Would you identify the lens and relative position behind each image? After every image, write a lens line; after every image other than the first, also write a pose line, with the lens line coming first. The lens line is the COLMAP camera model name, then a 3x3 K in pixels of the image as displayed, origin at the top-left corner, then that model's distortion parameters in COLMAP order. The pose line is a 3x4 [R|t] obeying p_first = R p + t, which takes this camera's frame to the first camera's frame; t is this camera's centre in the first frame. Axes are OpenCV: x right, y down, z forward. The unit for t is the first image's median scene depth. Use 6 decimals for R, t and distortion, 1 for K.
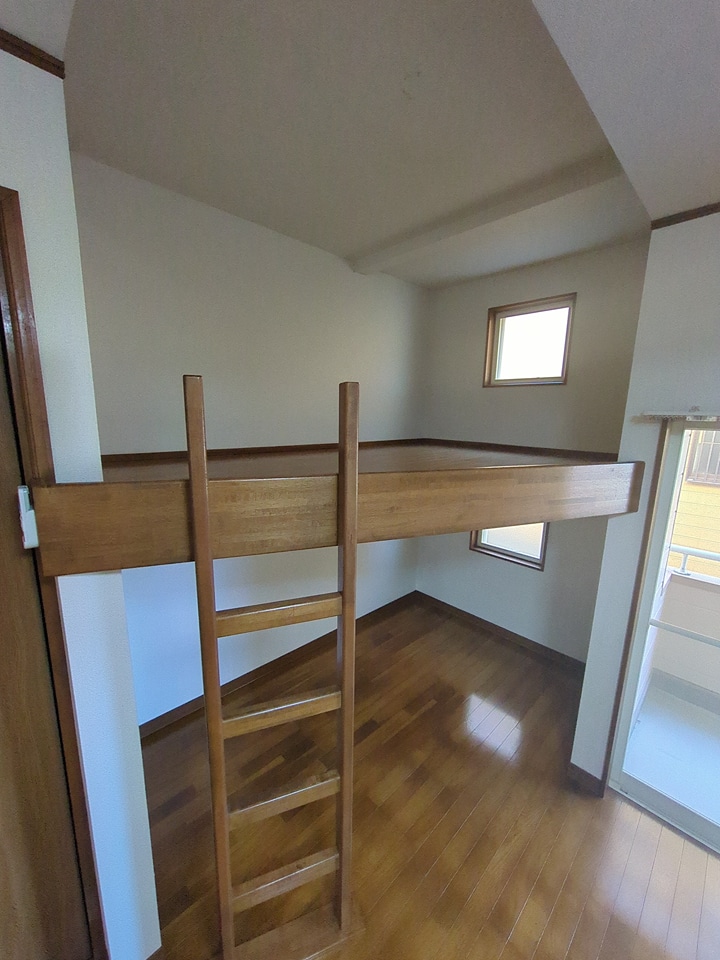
lens RADIAL K [[380.3, 0, 360.3], [0, 380.3, 483.4], [0, 0, 1]] dist [-0.001000, 0.001272]
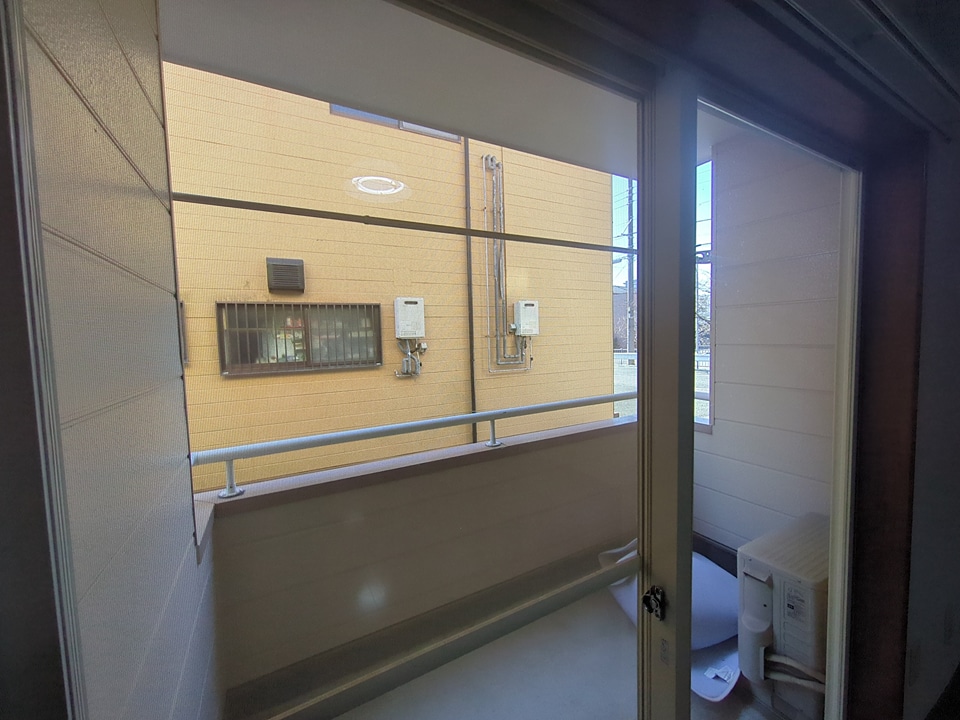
lens RADIAL K [[380.3, 0, 482.5], [0, 380.3, 359.8], [0, 0, 1]] dist [-0.001000, 0.001272]
pose [[0.259389, -0.089510, 0.961616, 0.430830], [0.215486, 0.975959, 0.032719, 0.105182], [-0.941426, 0.198728, 0.272441, 0.470271]]
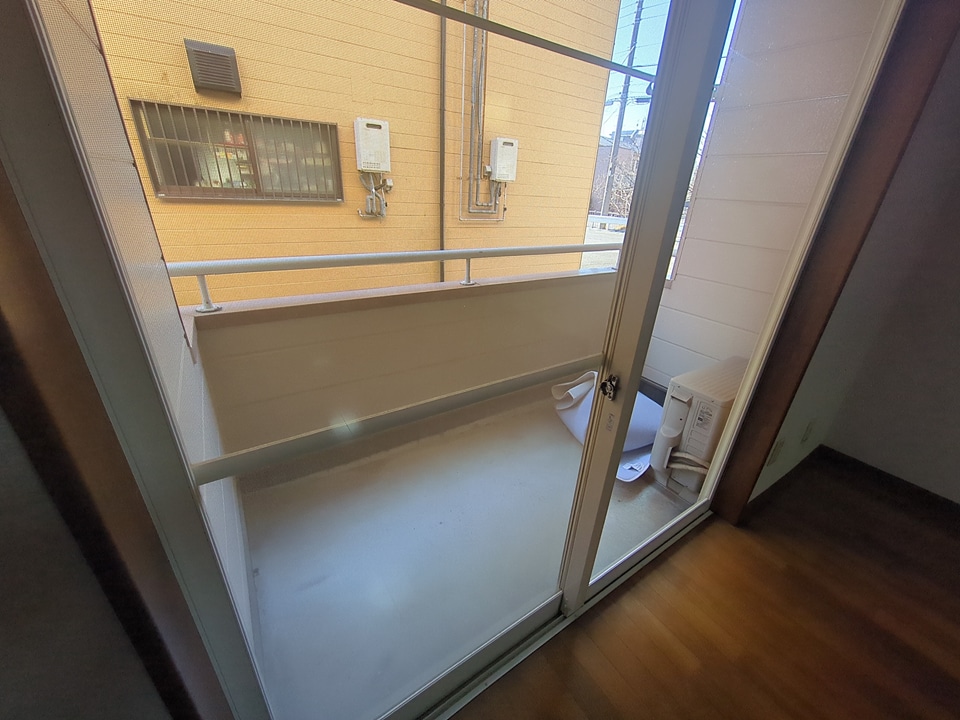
lens RADIAL K [[380.3, 0, 482.5], [0, 380.3, 359.8], [0, 0, 1]] dist [-0.001000, 0.001272]
pose [[0.184797, -0.419473, 0.888759, 0.400352], [0.142476, 0.906216, 0.398087, 0.138539], [-0.972394, 0.053062, 0.227231, 0.494518]]
